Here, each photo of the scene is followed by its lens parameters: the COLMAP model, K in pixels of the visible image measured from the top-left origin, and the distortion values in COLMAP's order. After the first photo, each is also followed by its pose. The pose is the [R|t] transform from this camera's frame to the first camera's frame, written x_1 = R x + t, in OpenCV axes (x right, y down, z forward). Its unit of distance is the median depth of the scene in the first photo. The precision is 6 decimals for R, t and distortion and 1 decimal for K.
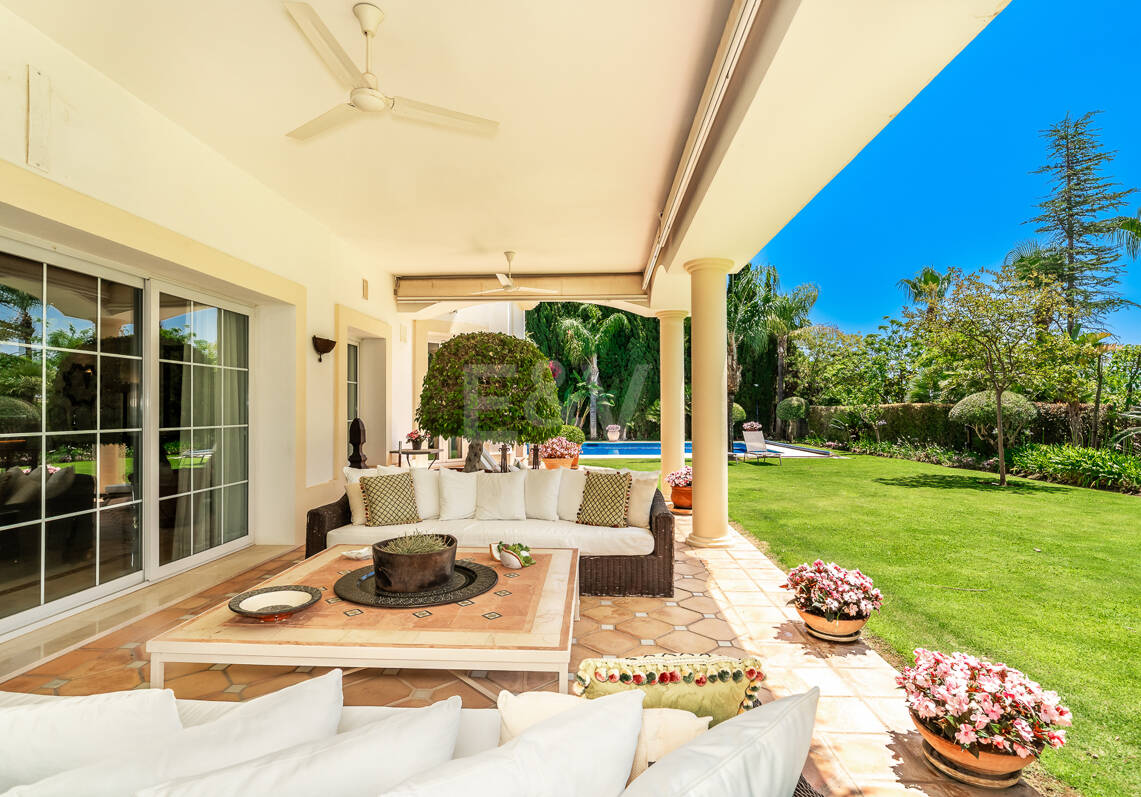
lens RADIAL K [[573.7, 0, 568.5], [0, 573.7, 405.2], [0, 0, 1]] dist [-0.002403, 0.000823]
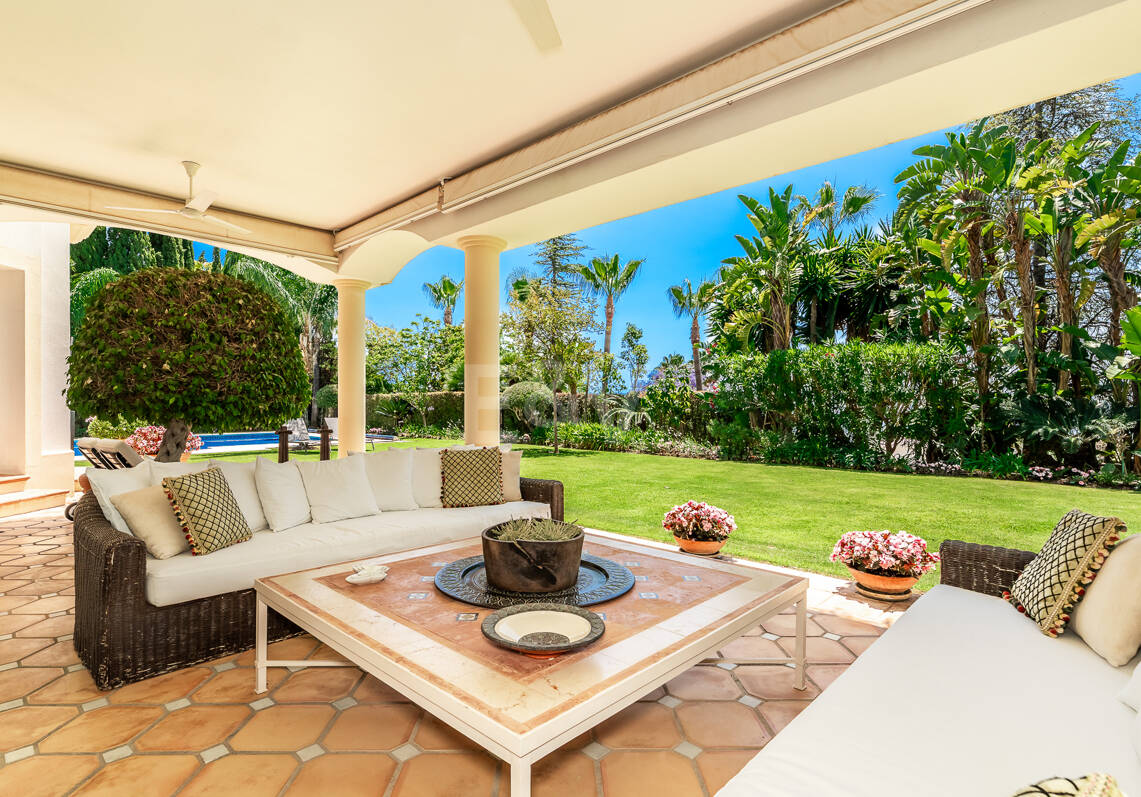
lens RADIAL K [[573.7, 0, 568.9], [0, 573.7, 398.1], [0, 0, 1]] dist [-0.002403, 0.000823]
pose [[0.656364, 0.007299, 0.754409, -0.225801], [-0.010371, 0.999946, -0.000651, 0.015189], [-0.754373, -0.007397, 0.656404, 0.119057]]
